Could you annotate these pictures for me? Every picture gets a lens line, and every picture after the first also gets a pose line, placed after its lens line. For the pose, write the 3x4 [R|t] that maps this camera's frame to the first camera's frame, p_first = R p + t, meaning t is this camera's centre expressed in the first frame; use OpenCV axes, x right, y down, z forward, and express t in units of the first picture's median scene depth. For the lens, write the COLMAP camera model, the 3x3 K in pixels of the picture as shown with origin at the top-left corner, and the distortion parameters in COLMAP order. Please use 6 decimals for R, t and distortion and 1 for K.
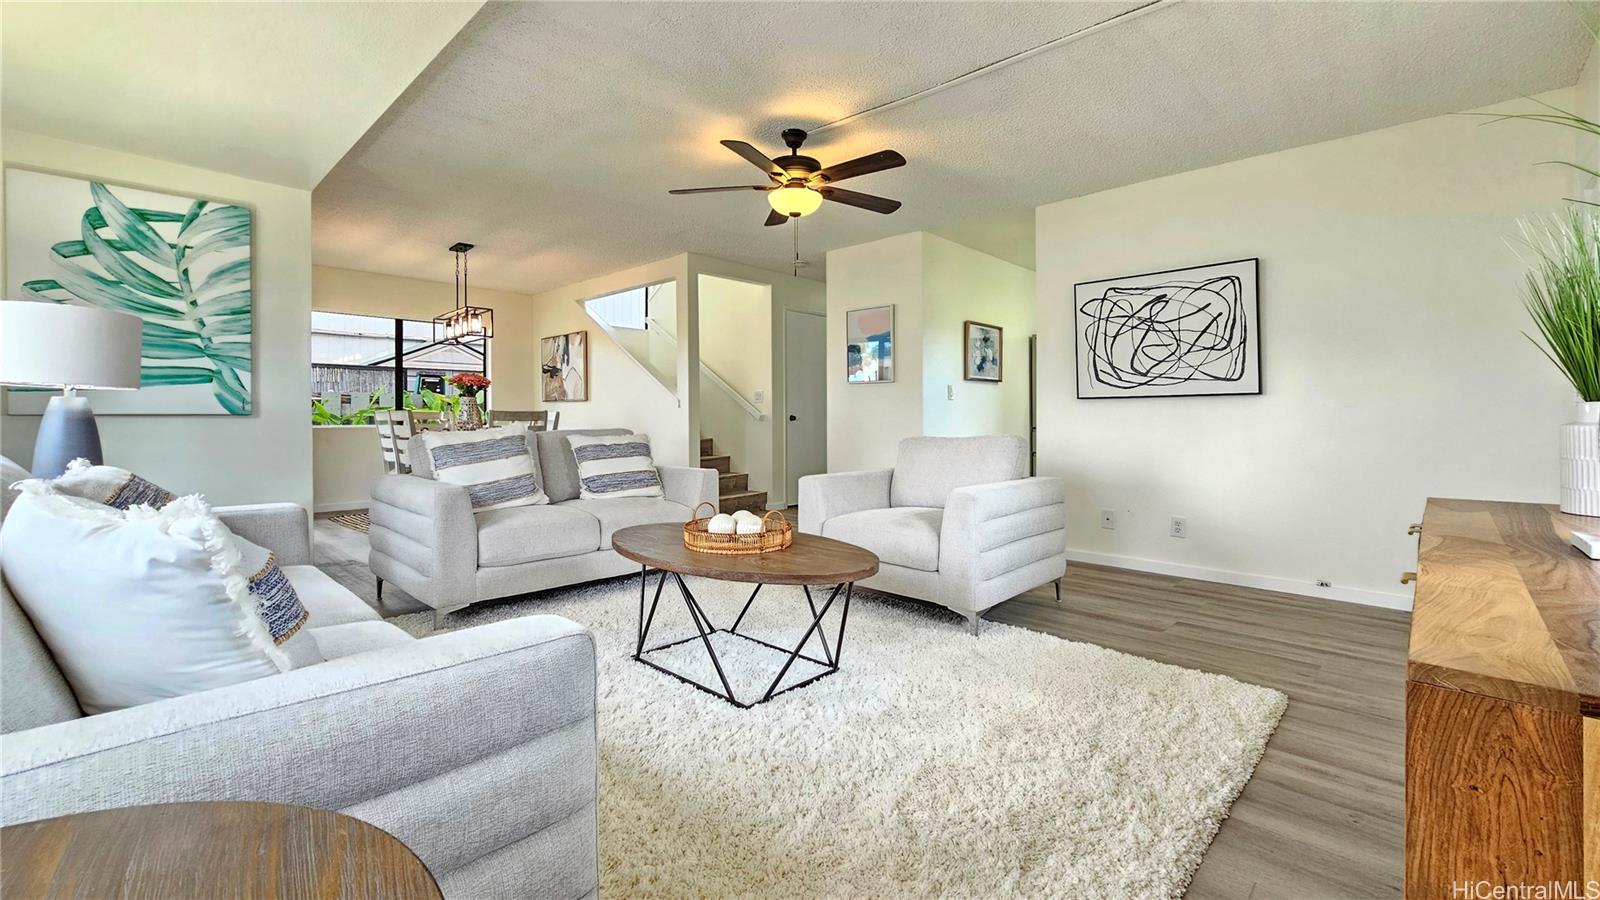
lens RADIAL K [[661.3, 0, 800.6], [0, 661.3, 436.8], [0, 0, 1]] dist [0.000473, -0.000031]
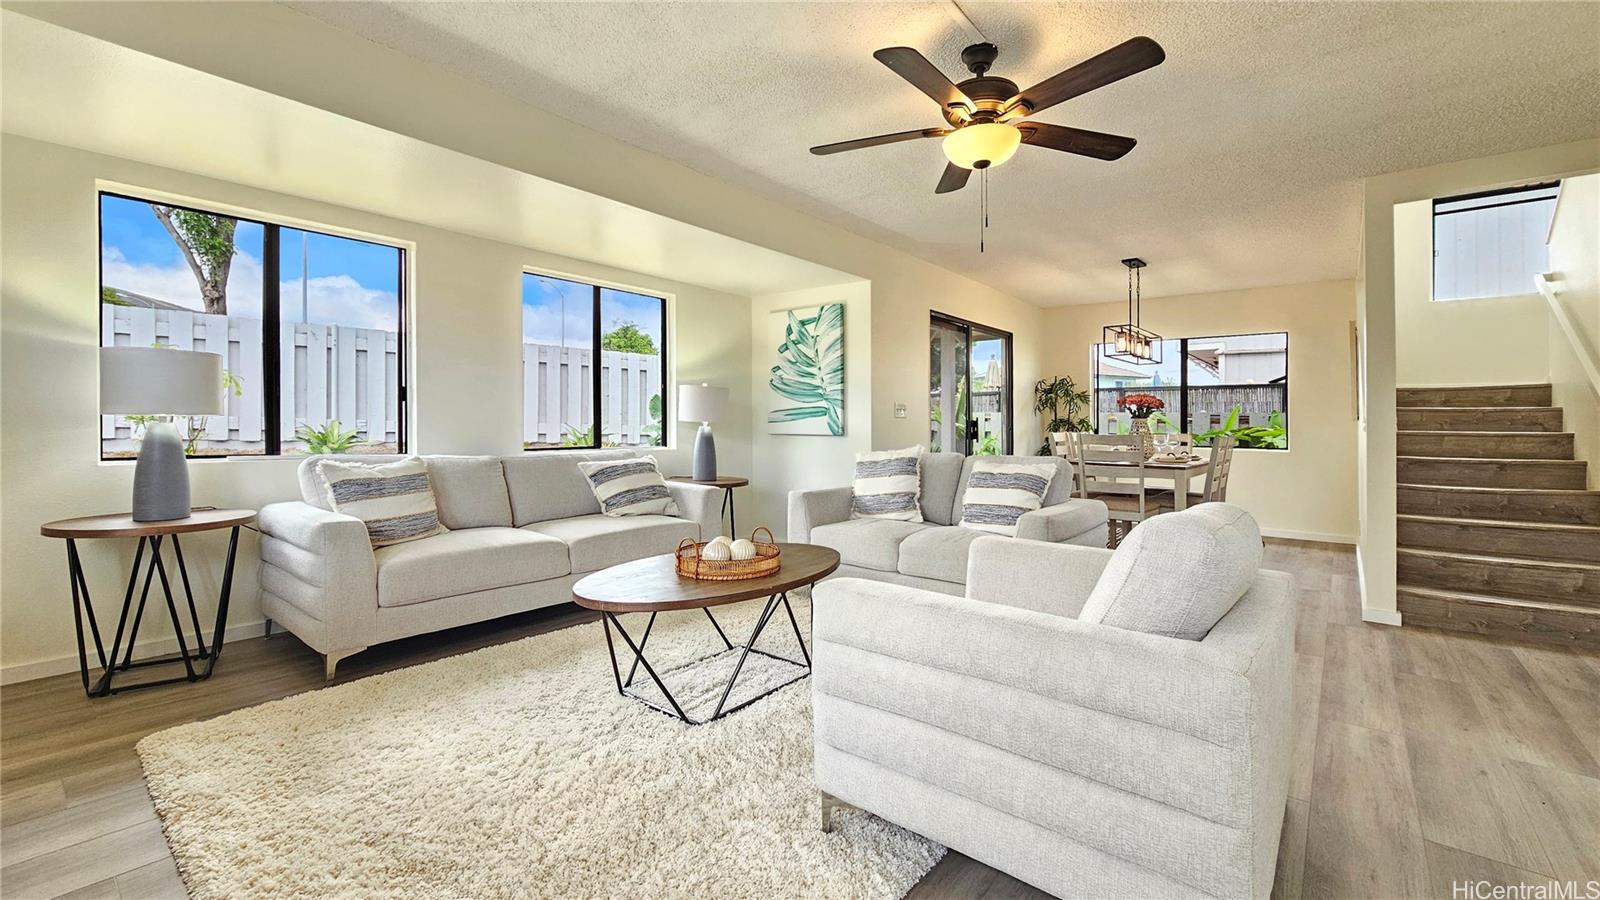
lens RADIAL K [[661.3, 0, 800.6], [0, 661.3, 436.8], [0, 0, 1]] dist [0.000473, -0.000031]
pose [[0.077165, 0.014572, -0.996912, 0.659518], [-0.040497, 0.999114, 0.011470, -0.041153], [0.996196, 0.039487, 0.077686, 0.730412]]
